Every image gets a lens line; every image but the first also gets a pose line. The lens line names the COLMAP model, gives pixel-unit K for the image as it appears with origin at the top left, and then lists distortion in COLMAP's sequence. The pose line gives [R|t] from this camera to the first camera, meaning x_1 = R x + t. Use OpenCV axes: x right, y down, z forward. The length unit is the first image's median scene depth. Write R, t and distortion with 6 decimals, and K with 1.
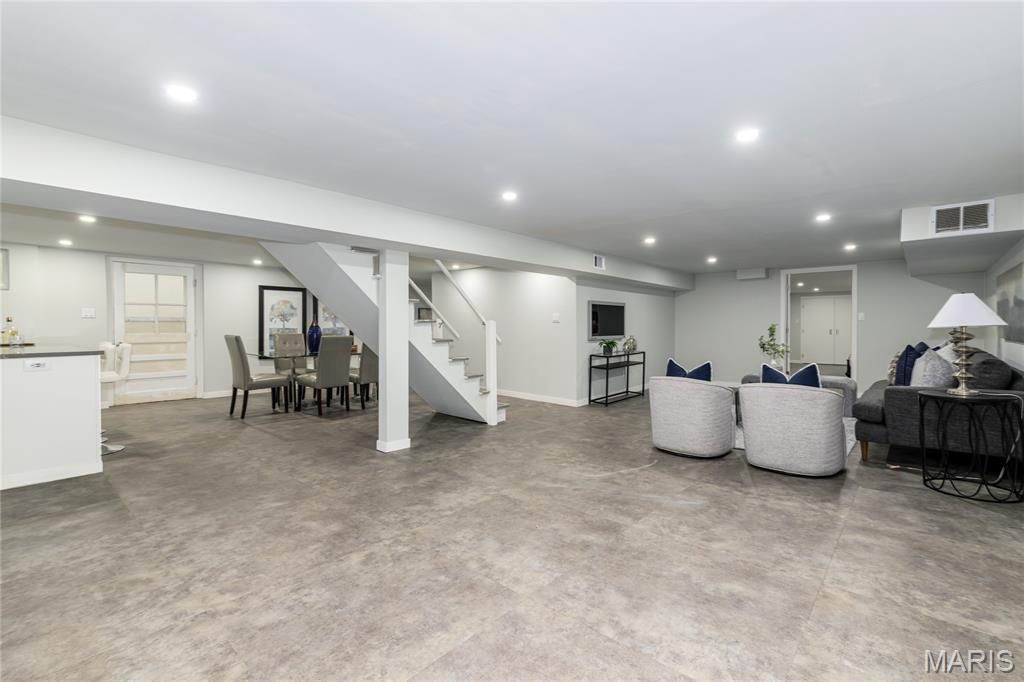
lens RADIAL K [[462.0, 0, 513.8], [0, 462.0, 333.9], [0, 0, 1]] dist [0.013888, 0.000335]
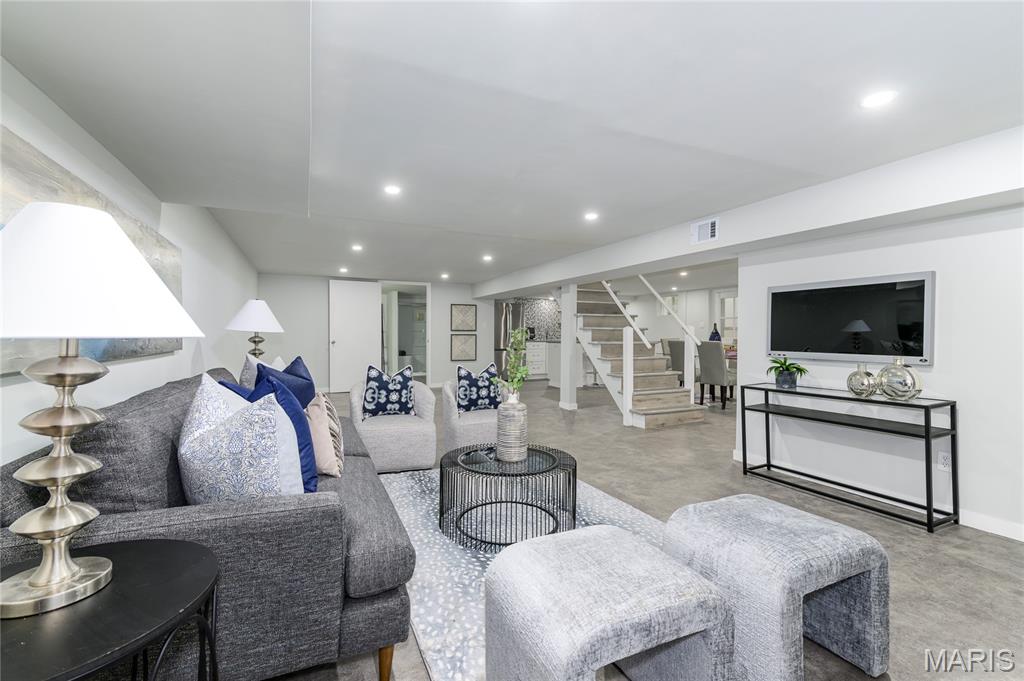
lens RADIAL K [[462.0, 0, 514.6], [0, 462.0, 334.8], [0, 0, 1]] dist [0.013888, 0.000335]
pose [[-0.423016, 0.001650, -0.906121, 0.816286], [-0.021596, 0.999696, 0.011902, -0.013255], [0.905865, 0.024604, -0.422852, 0.957841]]
